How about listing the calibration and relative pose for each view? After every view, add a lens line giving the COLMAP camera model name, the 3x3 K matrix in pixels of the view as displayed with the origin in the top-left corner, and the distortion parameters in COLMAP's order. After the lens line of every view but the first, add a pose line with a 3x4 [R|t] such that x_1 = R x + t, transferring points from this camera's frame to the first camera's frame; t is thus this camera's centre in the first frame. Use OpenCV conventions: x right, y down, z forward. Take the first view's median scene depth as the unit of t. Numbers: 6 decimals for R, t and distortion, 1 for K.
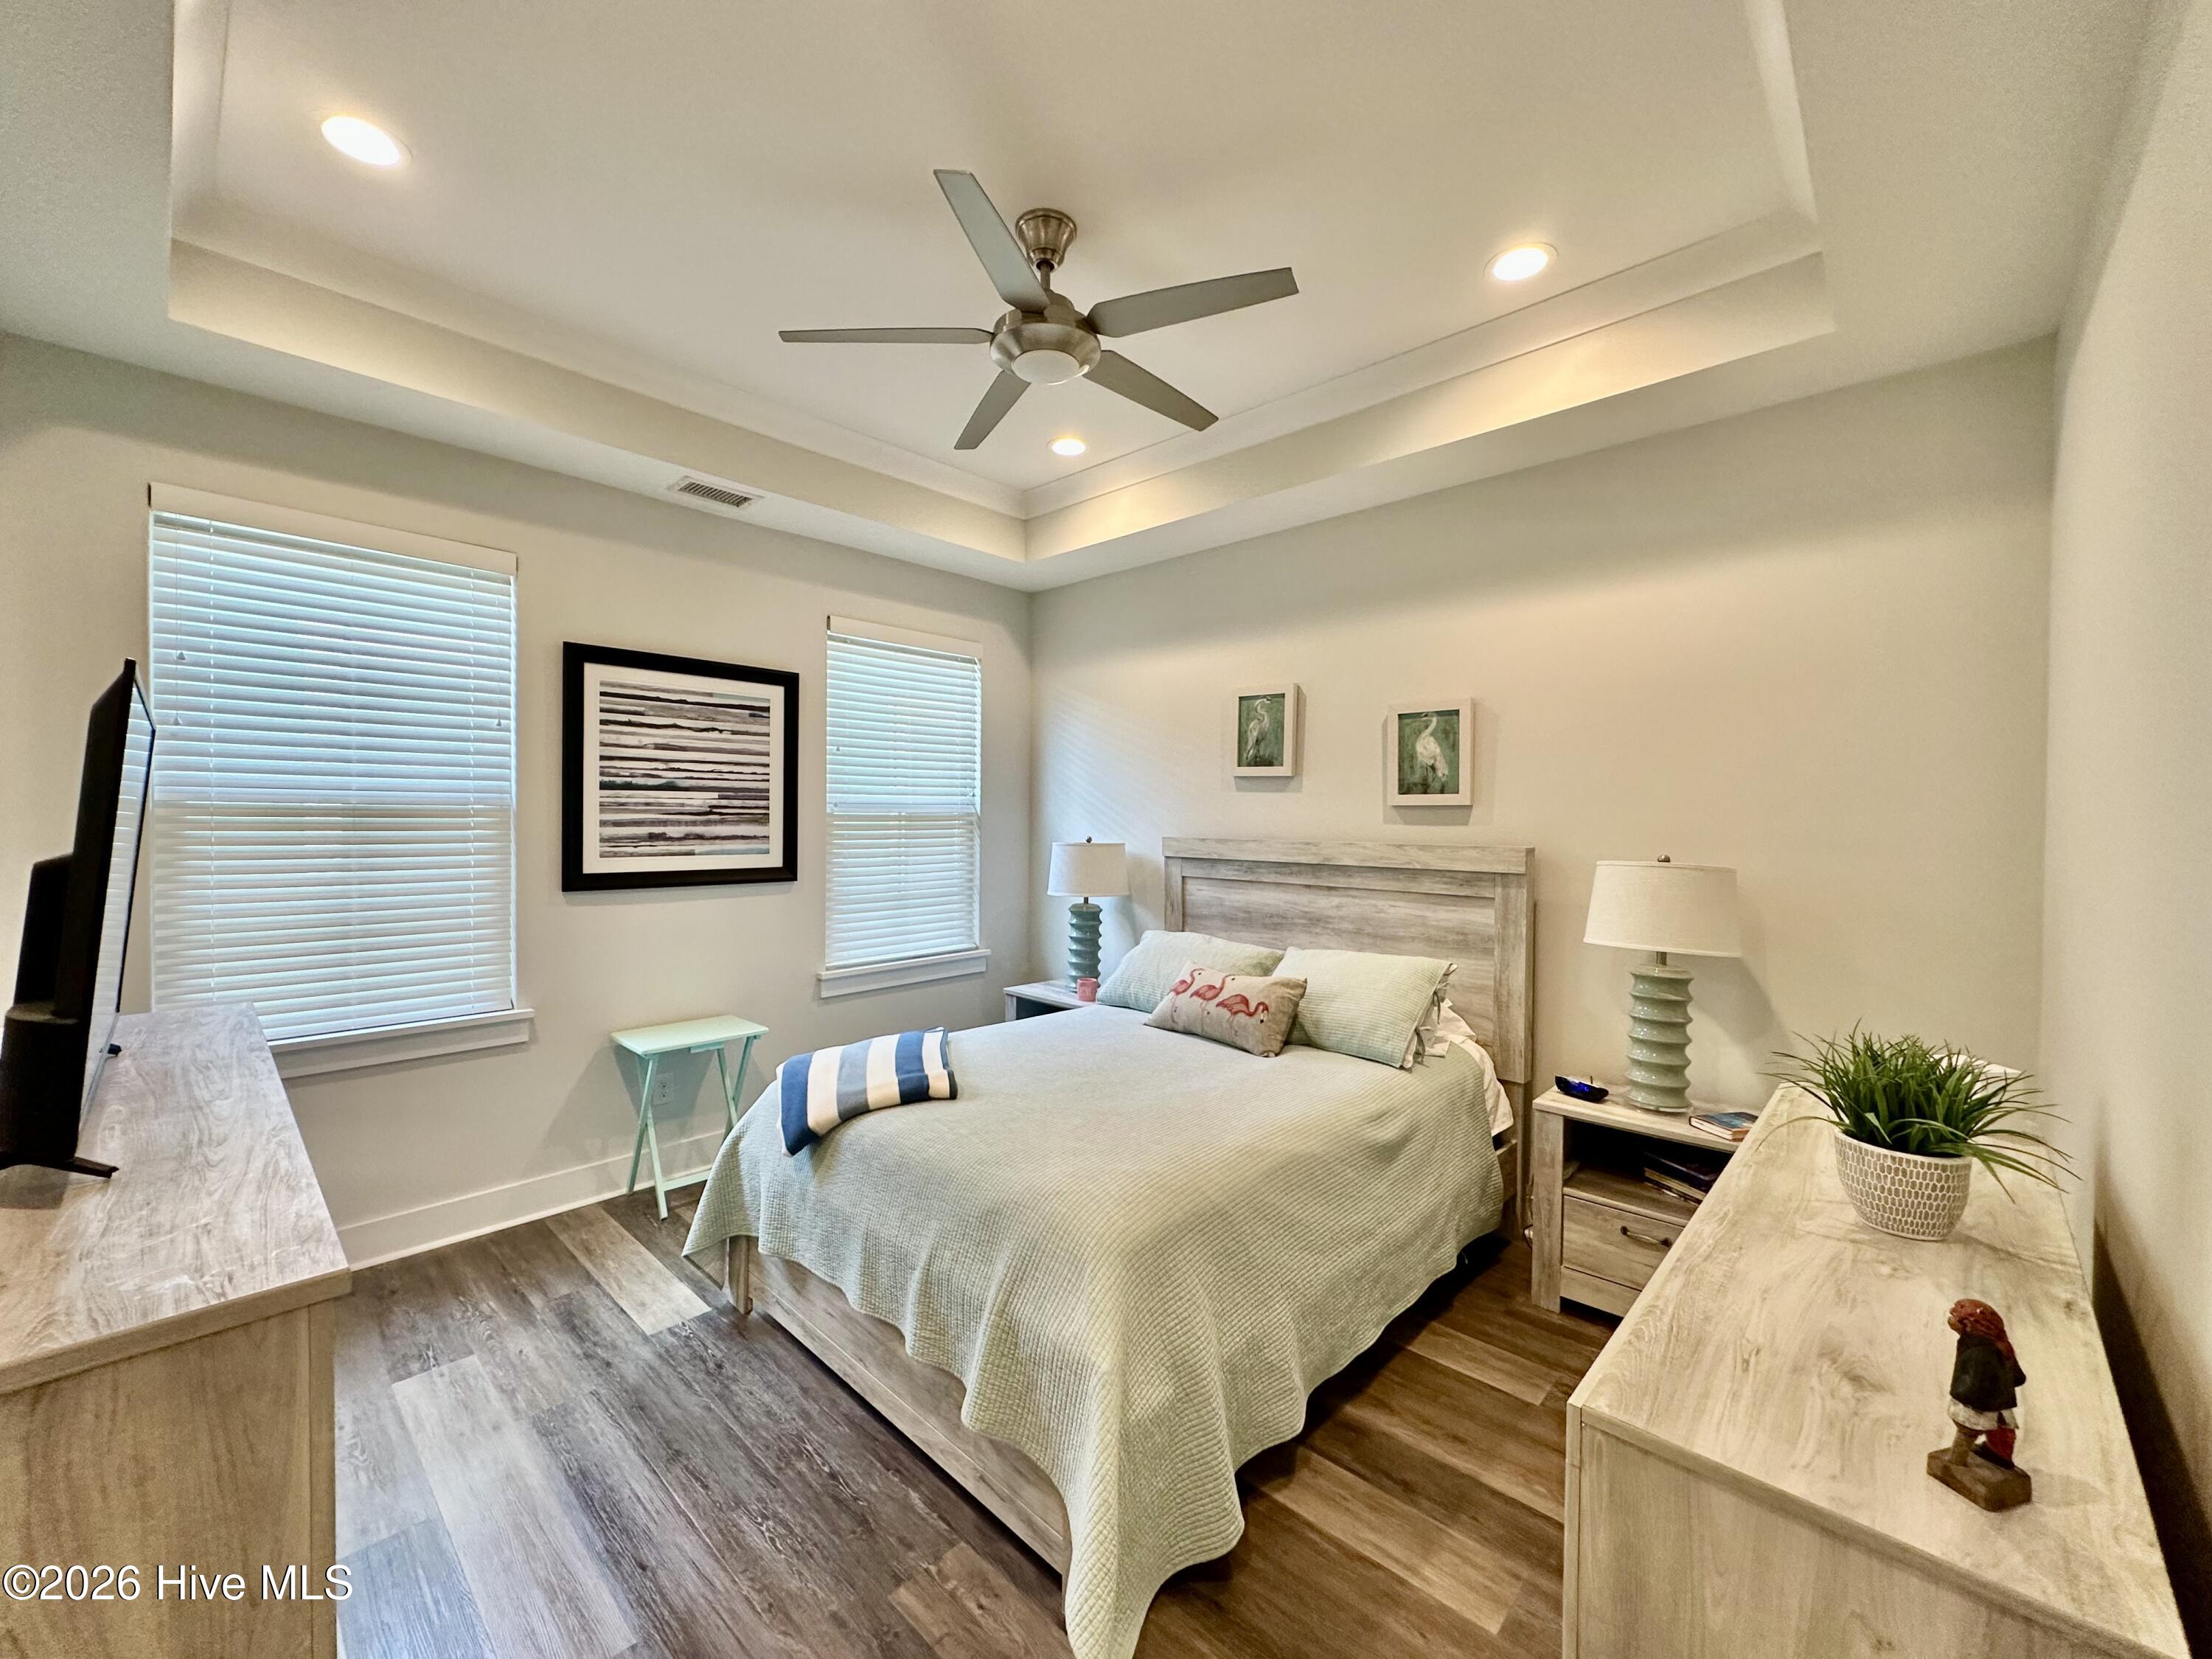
lens RADIAL K [[882.9, 0, 1105.8], [0, 882.9, 827.6], [0, 0, 1]] dist [-0.001472, 0.000088]
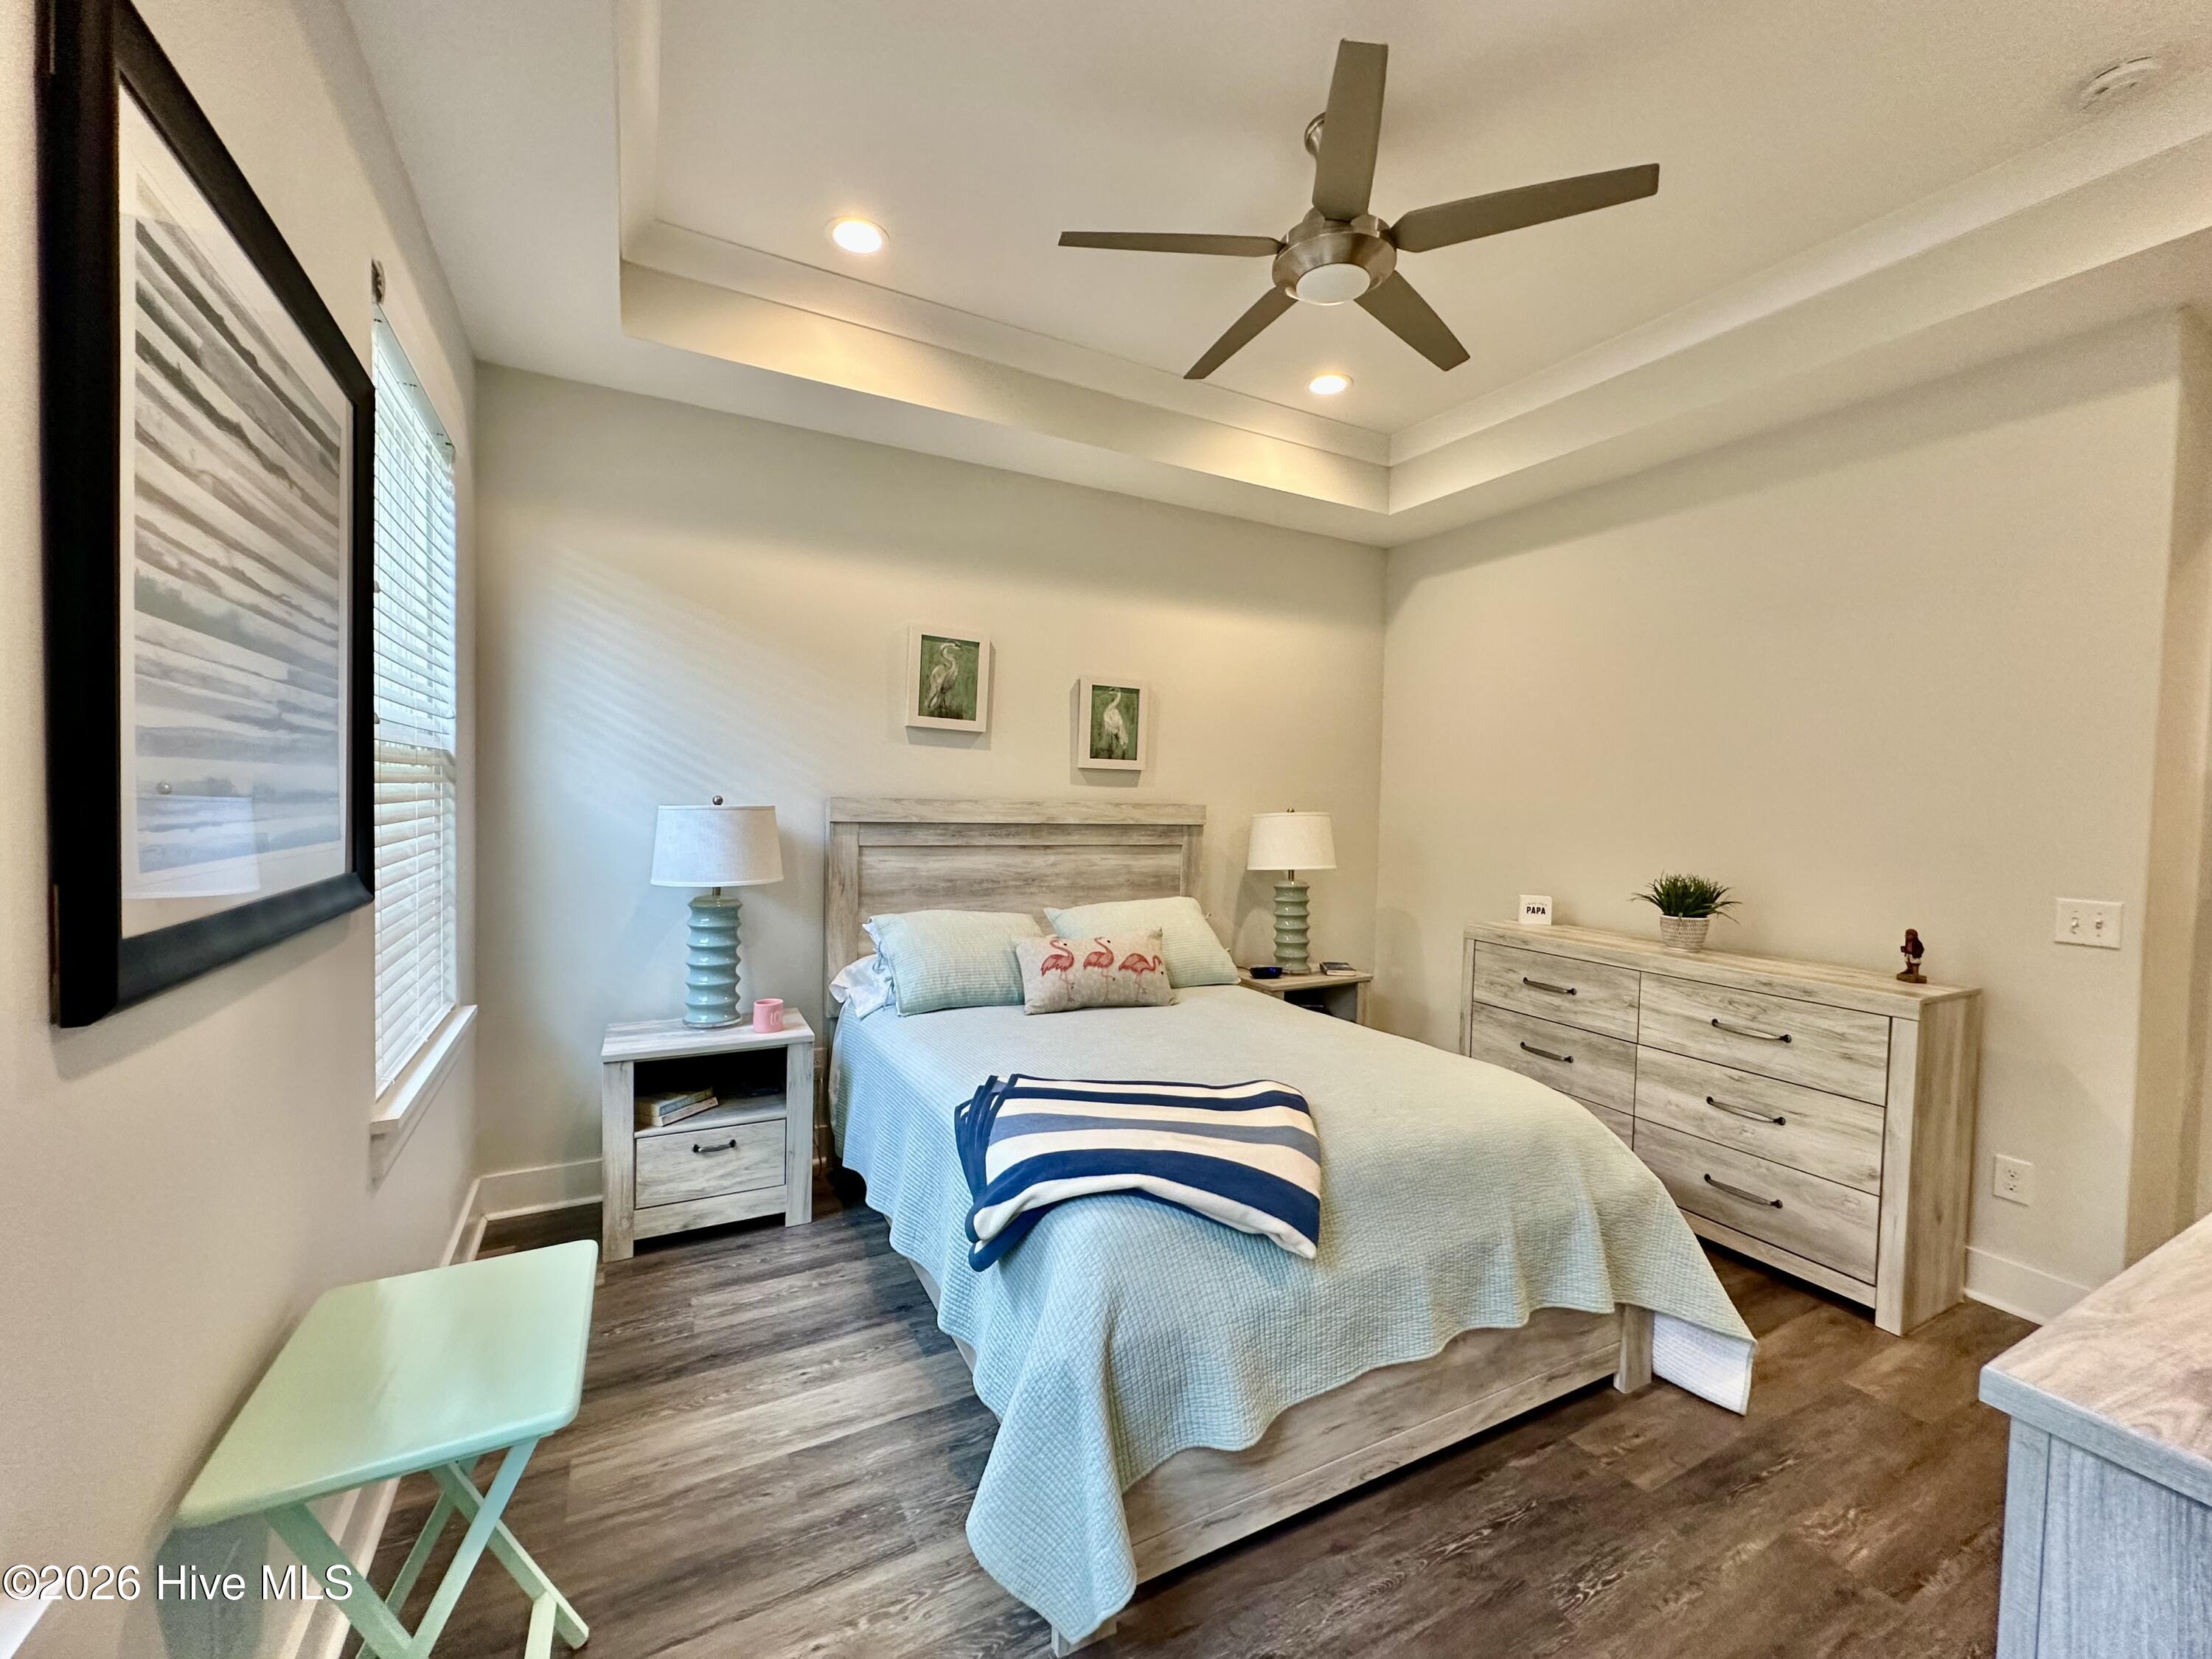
lens RADIAL K [[882.9, 0, 1105.7], [0, 882.9, 825.9], [0, 0, 1]] dist [-0.001472, 0.000088]
pose [[0.314219, -0.030126, 0.948872, -0.699765], [-0.008116, 0.999375, 0.034417, 0.008811], [-0.949316, -0.018515, 0.313778, 0.625491]]
